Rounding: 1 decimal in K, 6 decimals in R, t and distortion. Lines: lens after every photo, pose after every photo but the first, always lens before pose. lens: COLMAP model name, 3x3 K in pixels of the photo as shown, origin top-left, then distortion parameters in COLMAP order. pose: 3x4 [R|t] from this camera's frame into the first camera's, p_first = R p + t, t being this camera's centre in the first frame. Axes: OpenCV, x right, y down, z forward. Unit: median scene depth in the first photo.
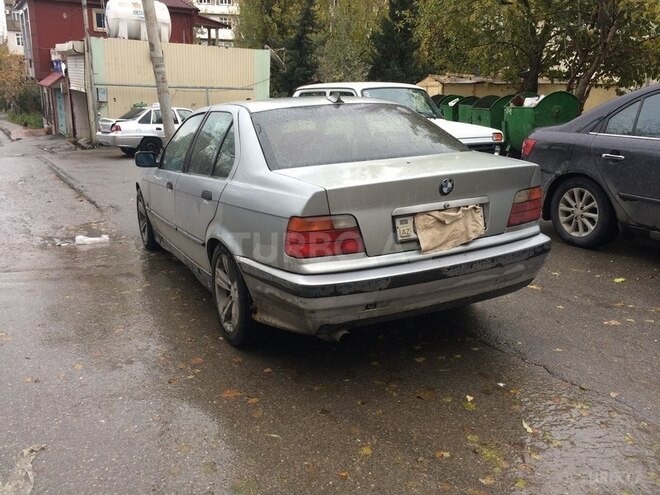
lens RADIAL K [[562.9, 0, 330.0], [0, 562.9, 247.5], [0, 0, 1]] dist [0.085225, -0.104076]
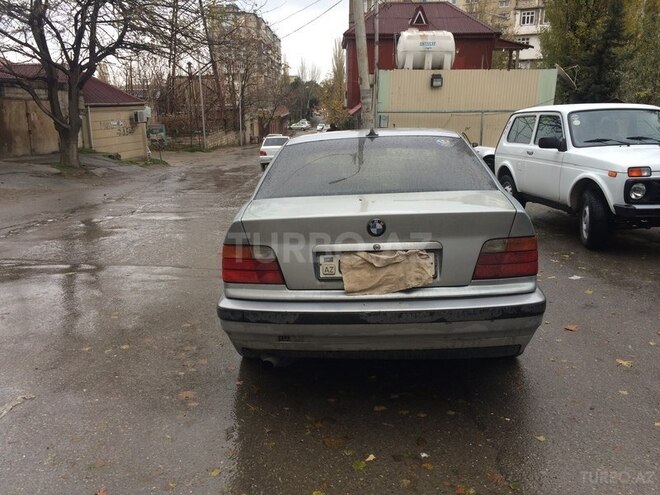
lens RADIAL K [[562.9, 0, 330.0], [0, 562.9, 247.5], [0, 0, 1]] dist [0.085225, -0.104076]
pose [[0.857752, 0.096649, -0.504897, 0.566163], [-0.114920, 0.993362, -0.005079, -0.055525], [0.501055, 0.062379, 0.863165, 0.137167]]
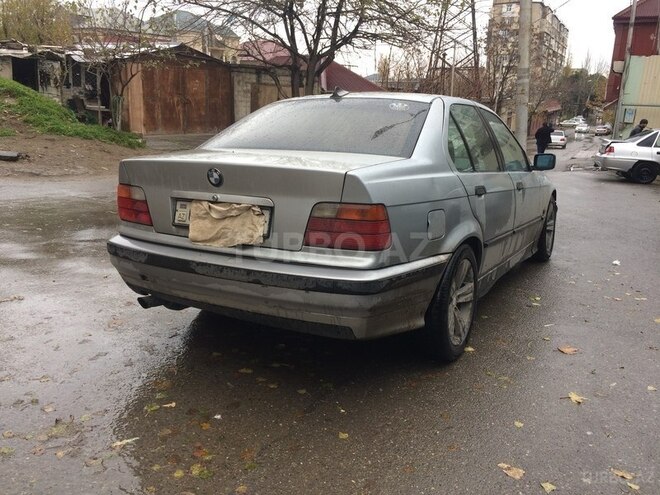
lens RADIAL K [[562.9, 0, 330.0], [0, 562.9, 247.5], [0, 0, 1]] dist [0.085225, -0.104076]
pose [[0.541156, 0.204887, -0.815580, 0.987037], [-0.240057, 0.967146, 0.083680, -0.108463], [0.805930, 0.150502, 0.572561, 0.587837]]
